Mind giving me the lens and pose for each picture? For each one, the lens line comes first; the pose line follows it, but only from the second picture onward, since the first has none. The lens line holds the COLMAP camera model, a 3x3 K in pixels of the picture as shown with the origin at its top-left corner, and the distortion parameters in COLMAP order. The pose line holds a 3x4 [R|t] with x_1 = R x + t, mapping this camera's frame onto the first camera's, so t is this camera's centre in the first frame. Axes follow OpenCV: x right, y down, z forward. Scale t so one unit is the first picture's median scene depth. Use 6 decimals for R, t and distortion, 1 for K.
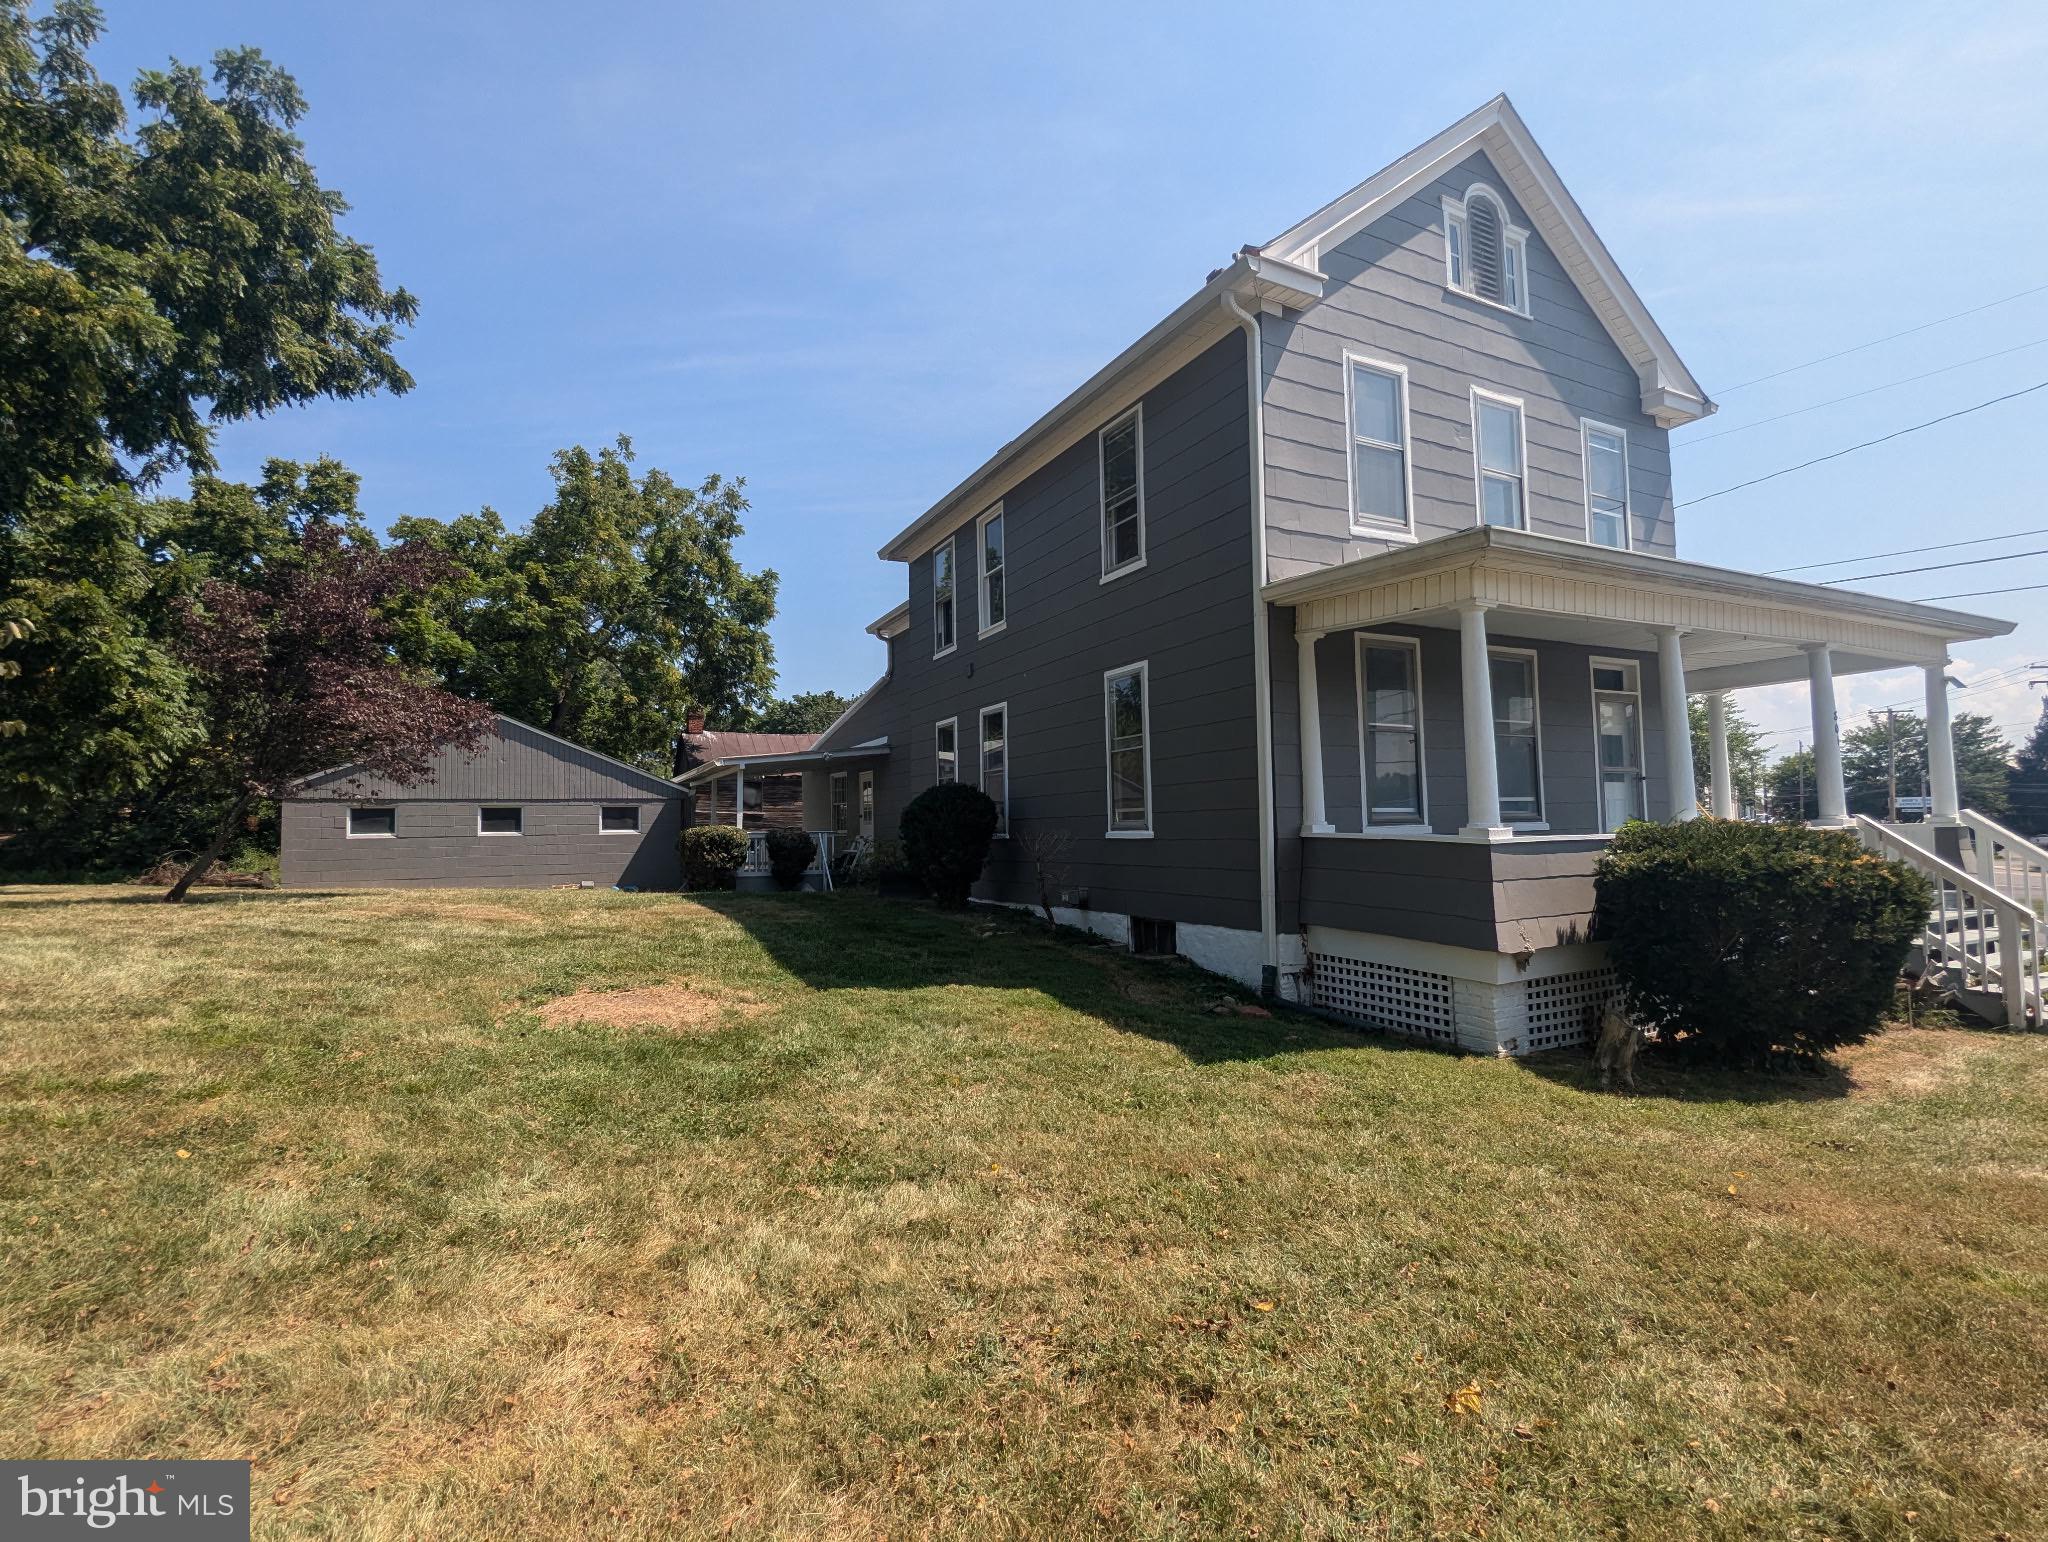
lens RADIAL K [[946.8, 0, 1019.1], [0, 946.8, 779.7], [0, 0, 1]] dist [0.003158, -0.003016]
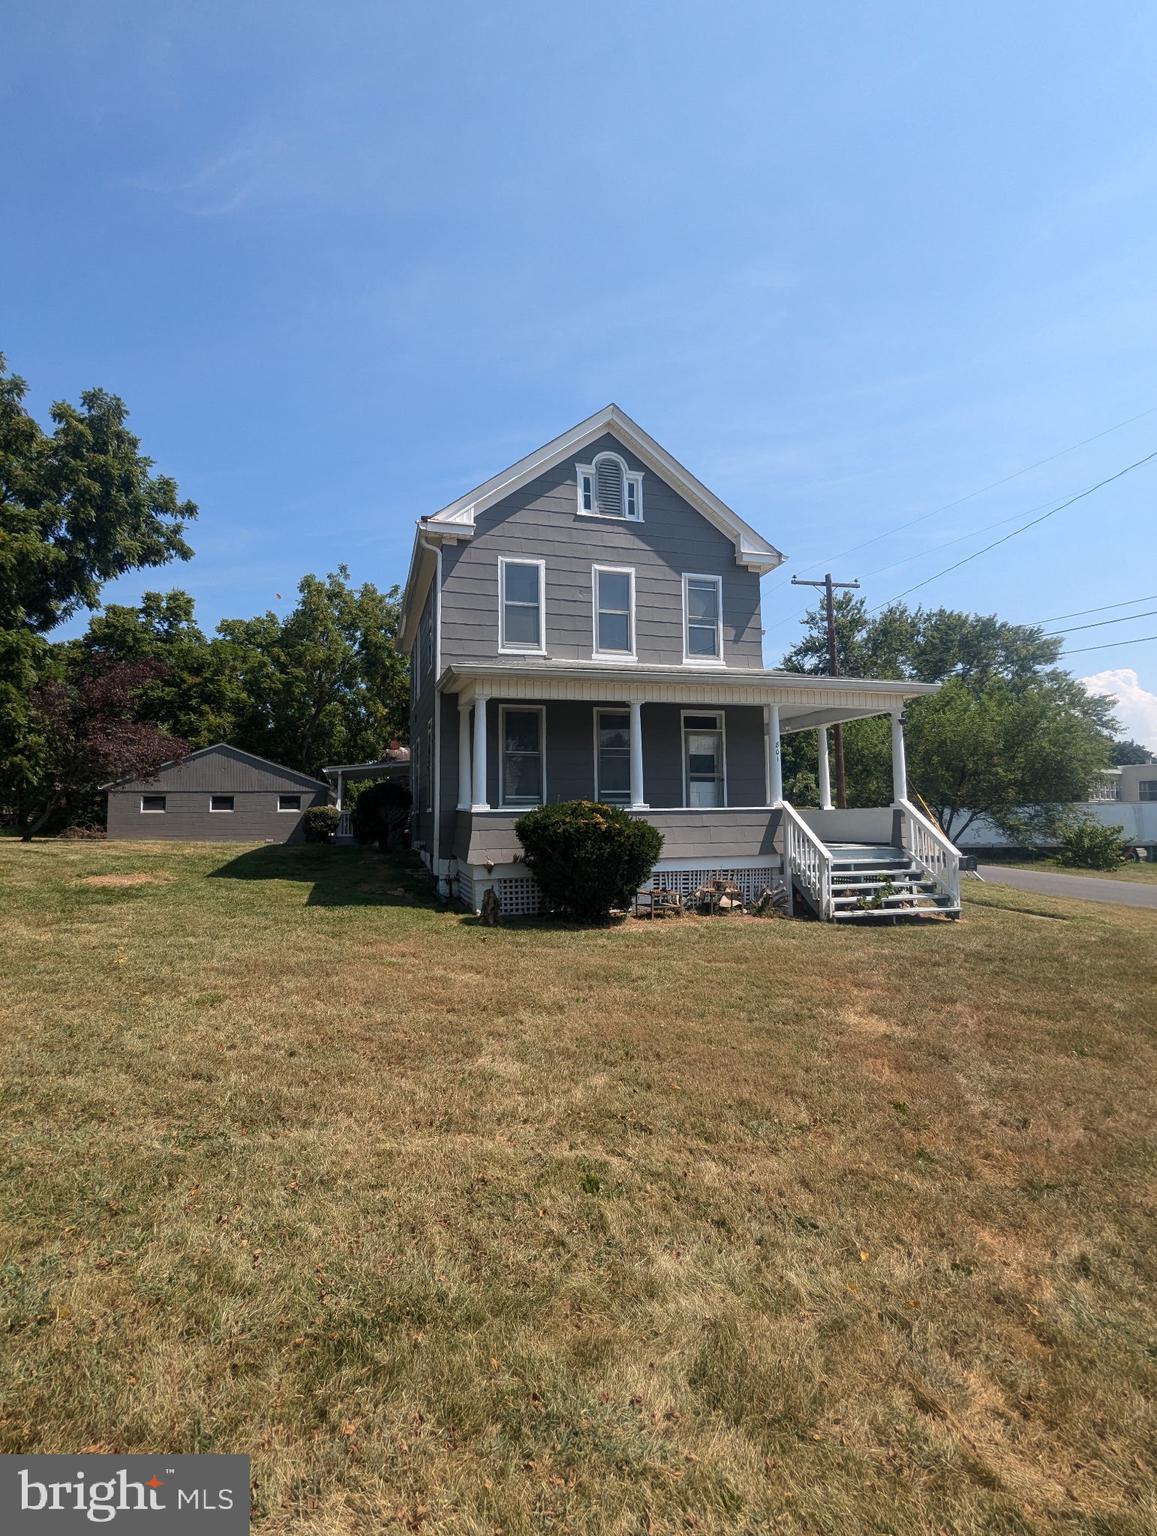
lens RADIAL K [[710.1, 0, 579.1], [0, 710.1, 767.6], [0, 0, 1]] dist [0.003158, -0.003016]
pose [[0.981833, -0.005009, -0.189683, 0.361376], [0.002355, 0.999896, -0.014215, -0.003278], [0.189734, 0.013510, 0.981743, -0.176028]]
